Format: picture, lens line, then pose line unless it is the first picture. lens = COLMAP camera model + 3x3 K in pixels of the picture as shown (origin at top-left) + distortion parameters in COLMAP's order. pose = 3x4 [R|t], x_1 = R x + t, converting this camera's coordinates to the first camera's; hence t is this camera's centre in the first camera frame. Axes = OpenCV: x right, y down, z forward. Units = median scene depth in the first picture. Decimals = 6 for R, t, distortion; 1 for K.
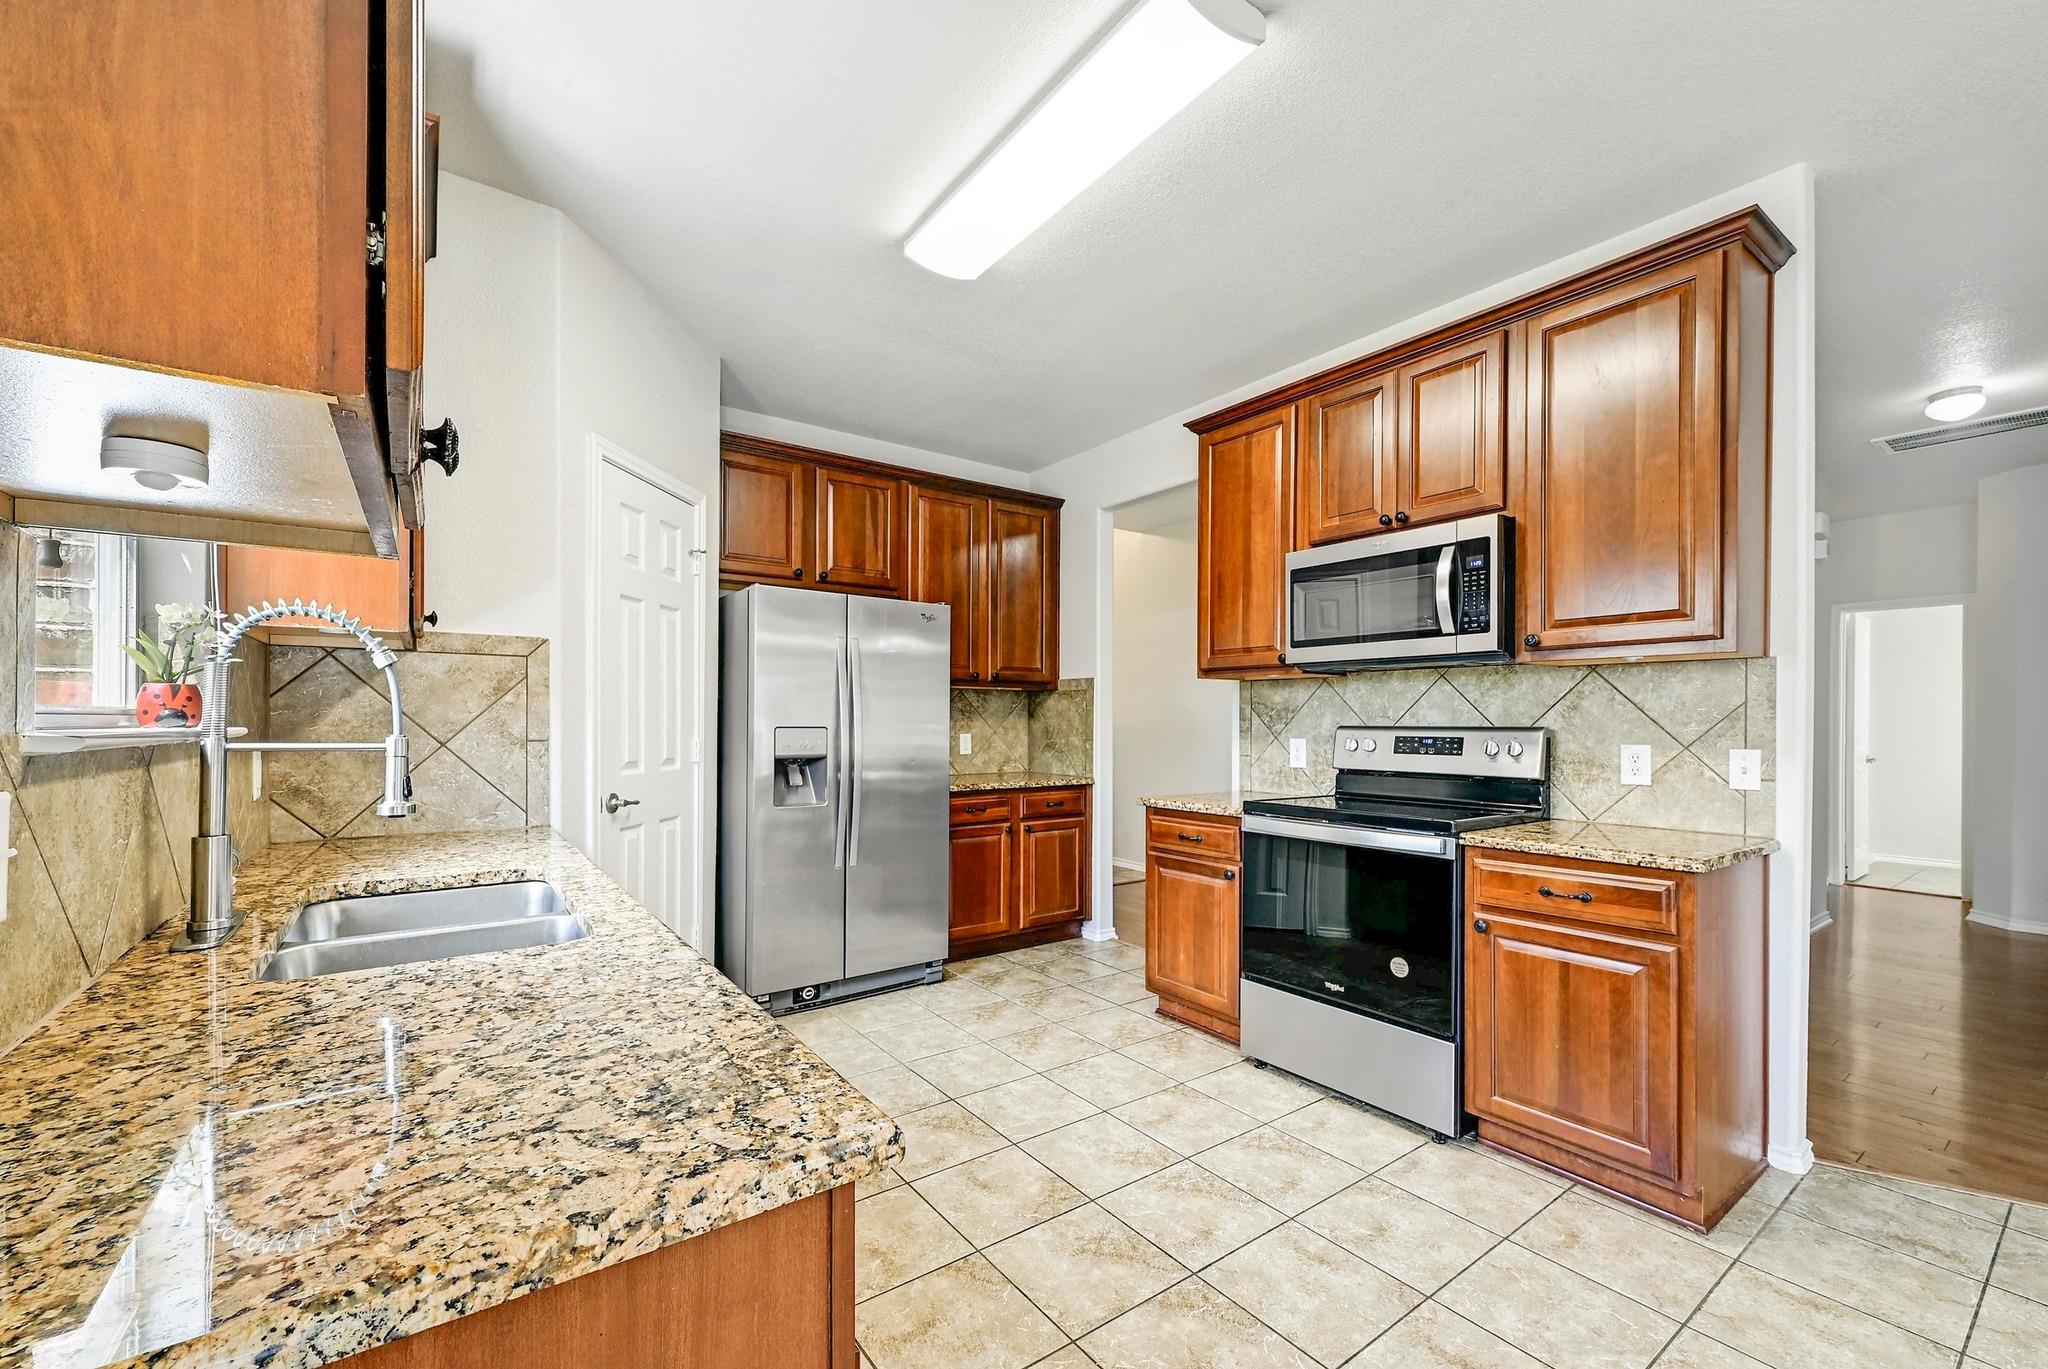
lens RADIAL K [[834.4, 0, 1039.3], [0, 834.4, 715.0], [0, 0, 1]] dist [-0.000059, 0.000059]
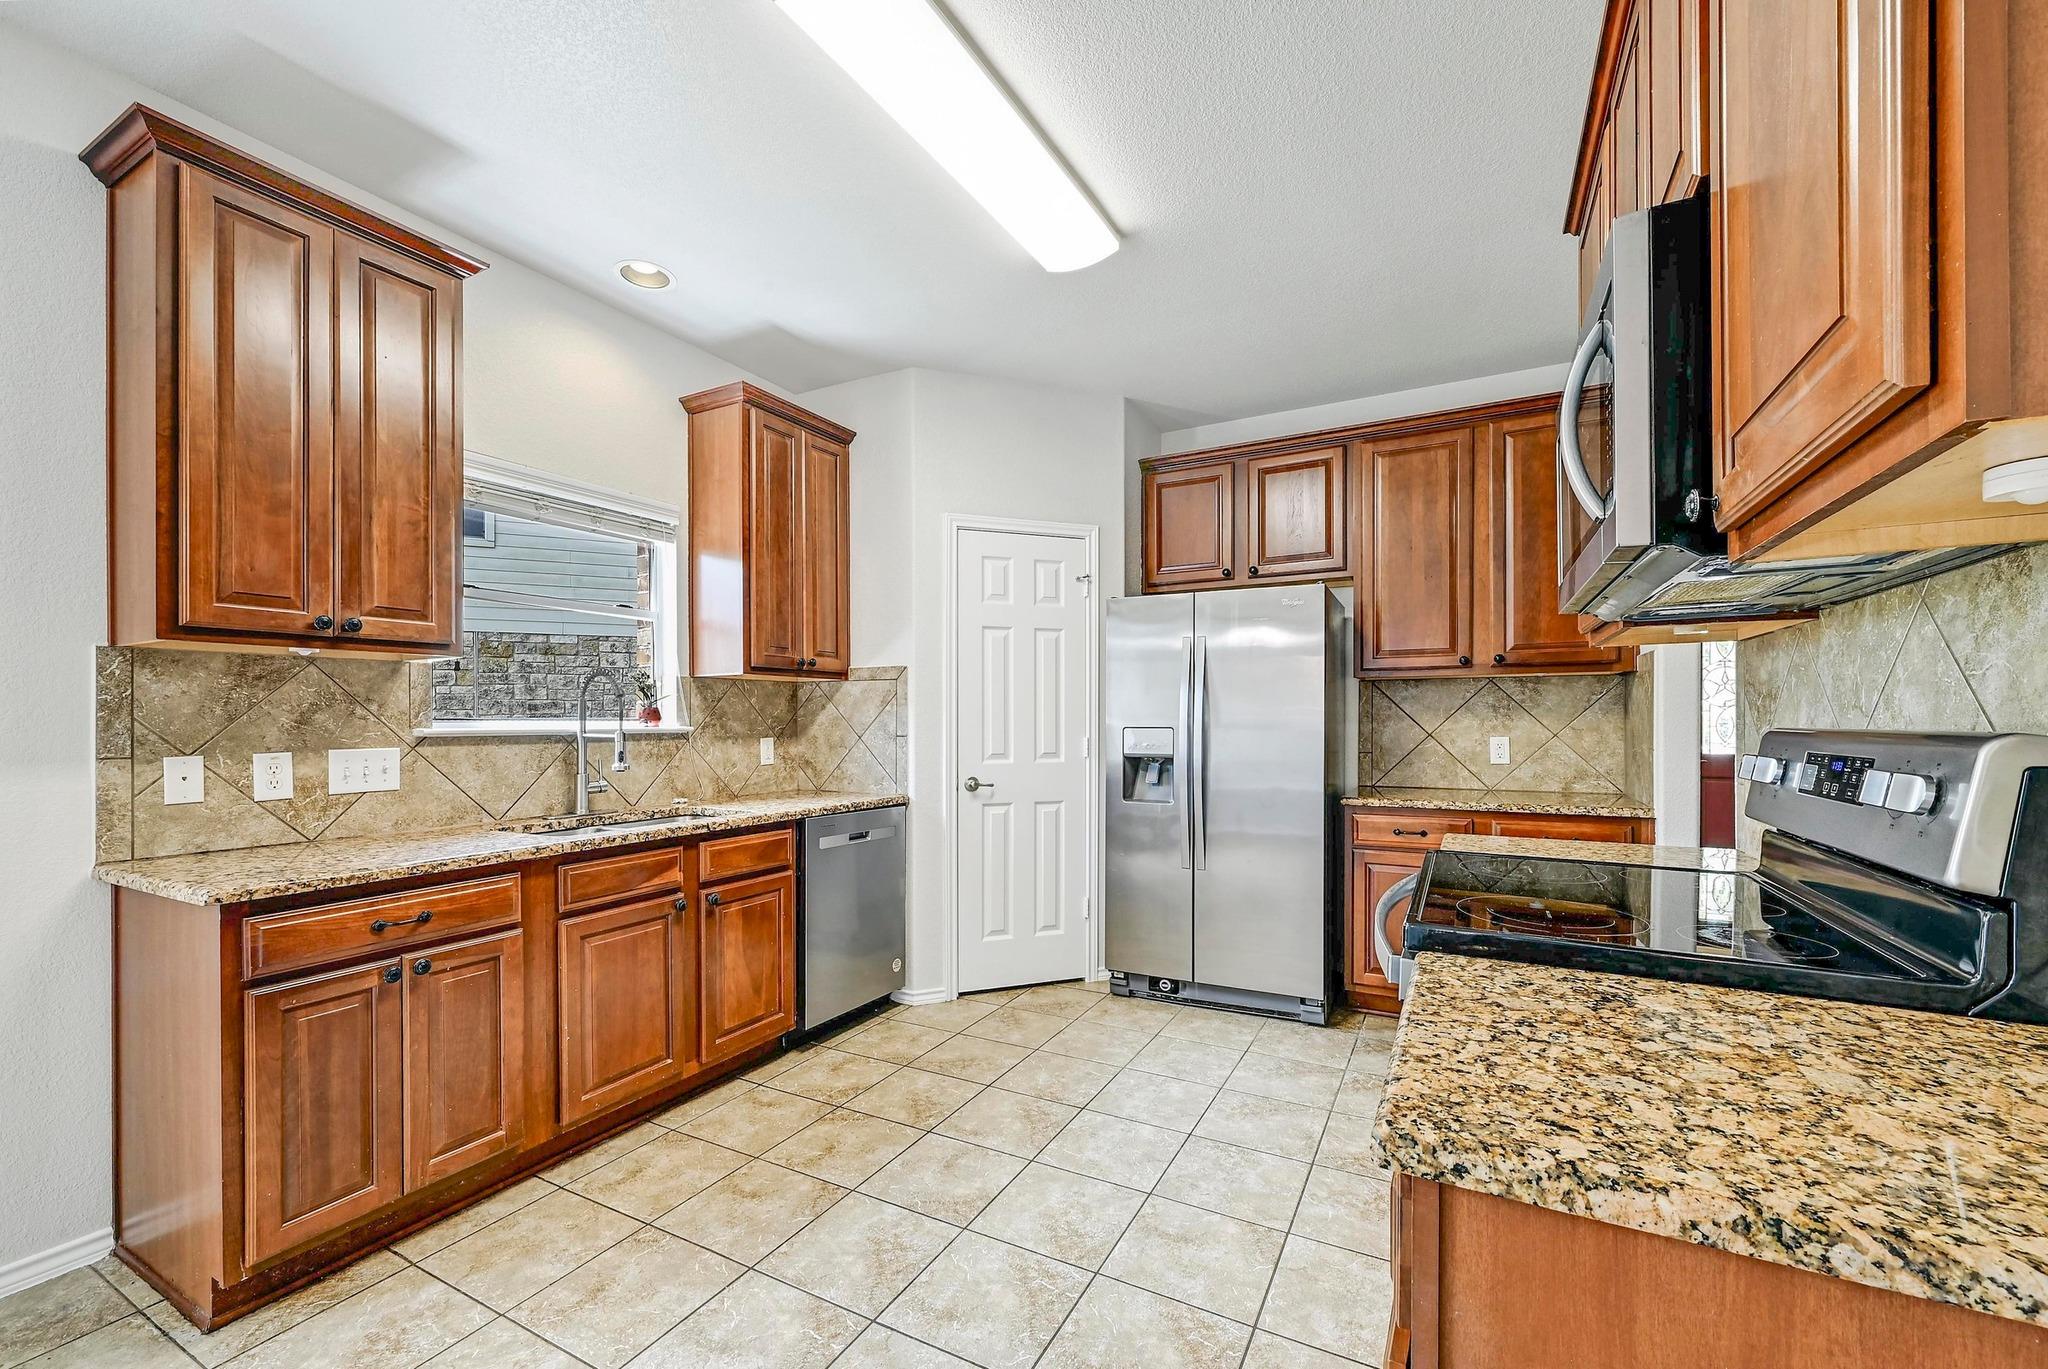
lens RADIAL K [[826.4, 0, 1015.3], [0, 826.4, 720.2], [0, 0, 1]] dist [-0.000029, 0.000061]
pose [[0.426251, -0.004992, -0.904591, 0.624788], [0.011561, 0.999933, -0.000071, 0.003801], [0.904531, -0.010427, 0.426280, 0.437771]]
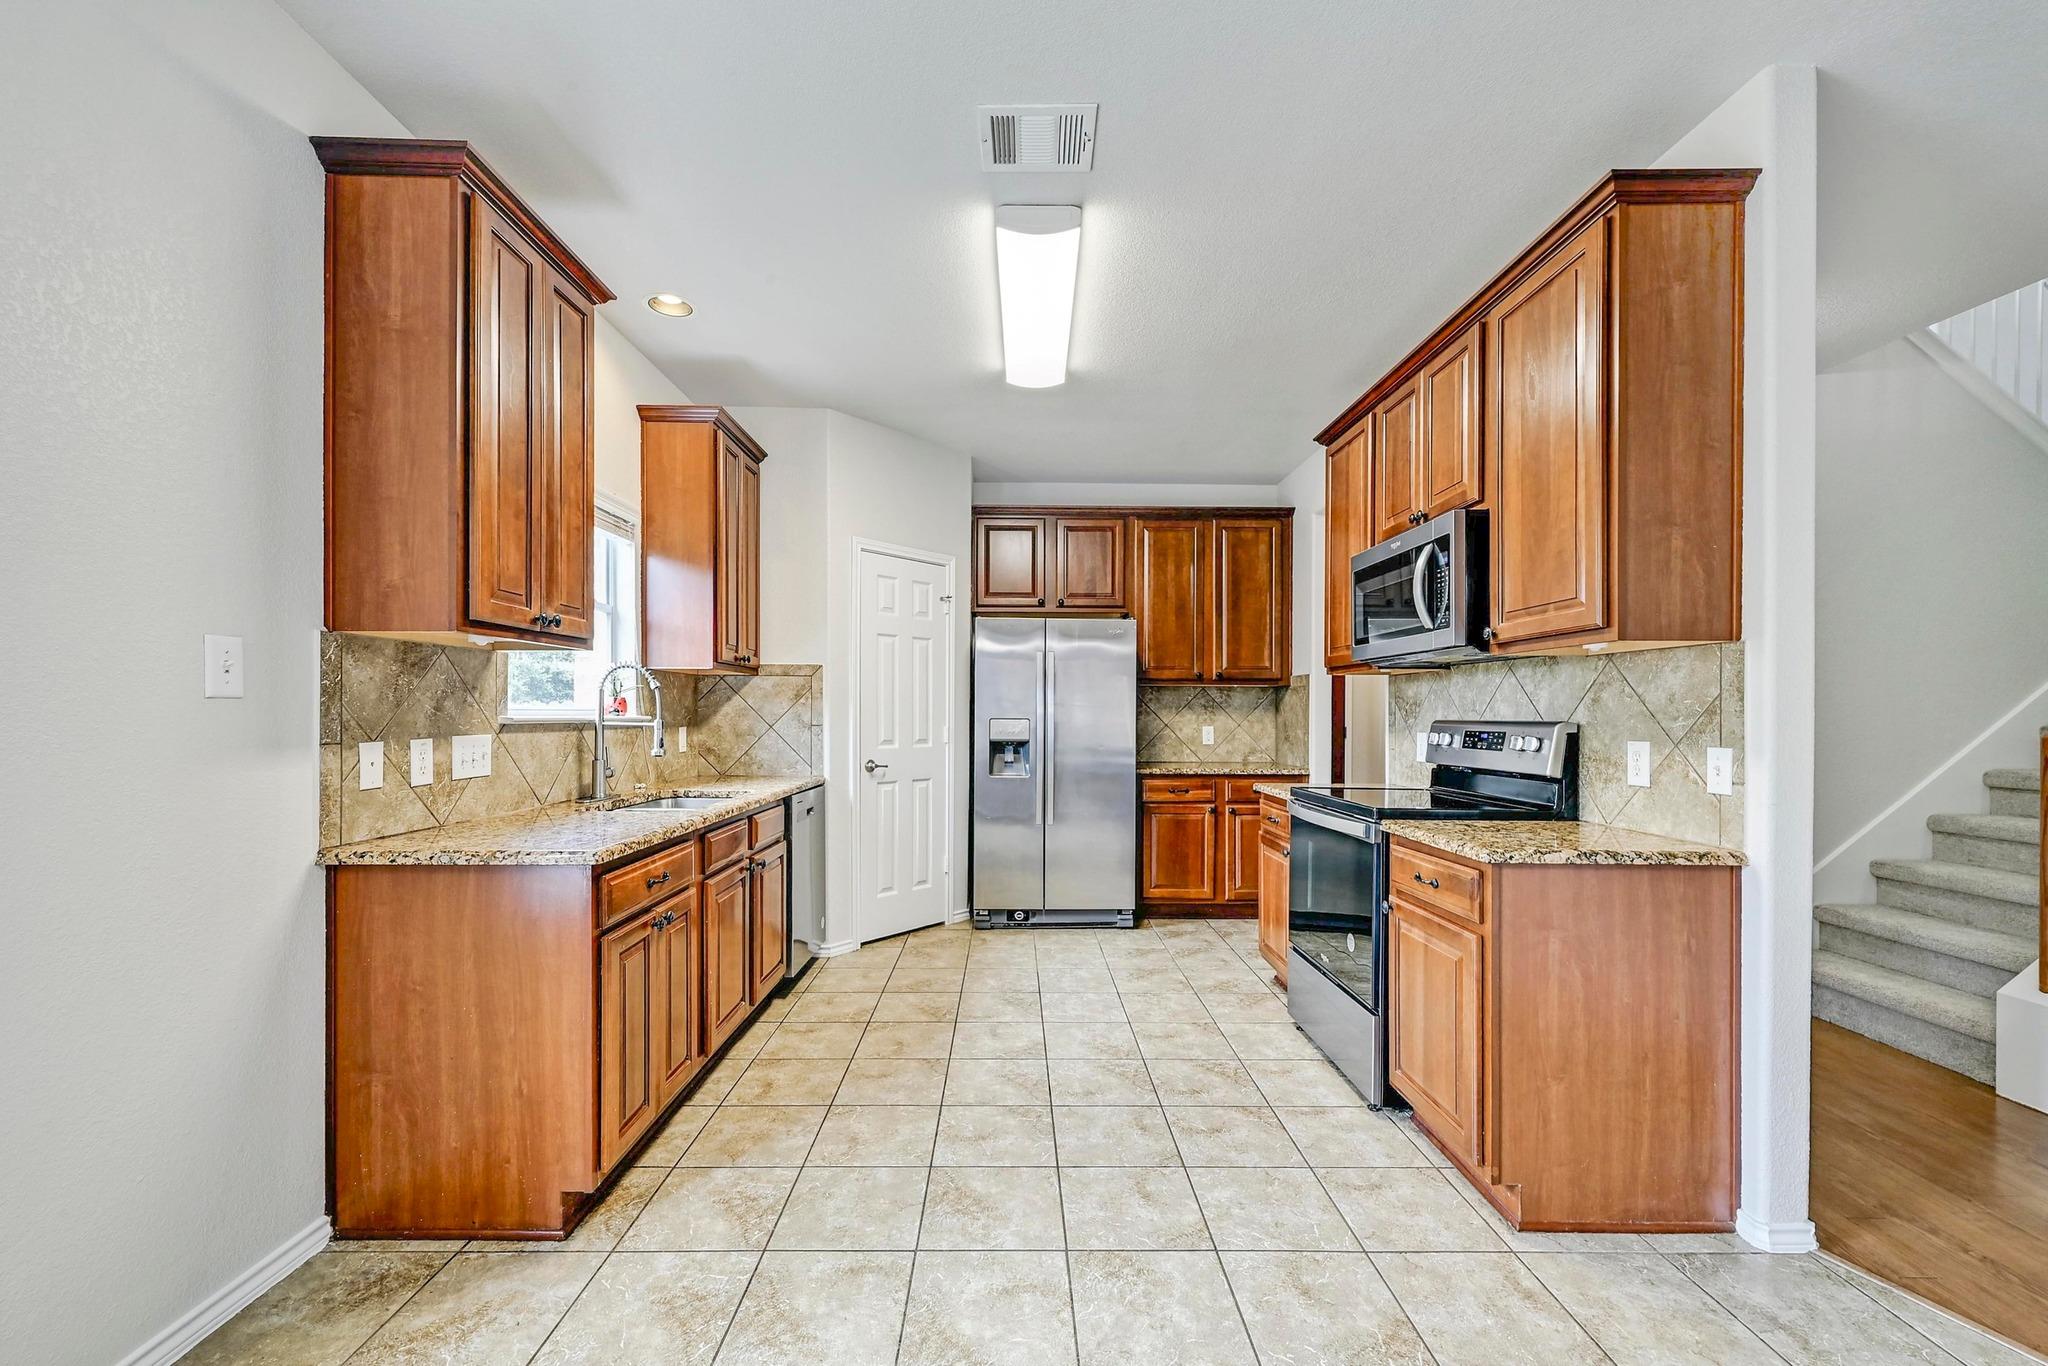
lens RADIAL K [[828.3, 0, 1018.5], [0, 828.3, 703.9], [0, 0, 1]] dist [-0.000735, -0.000111]
pose [[0.812462, -0.005823, -0.582986, 0.555282], [0.001642, 0.999969, -0.007700, 0.000556], [0.583012, 0.005298, 0.812446, -0.098822]]
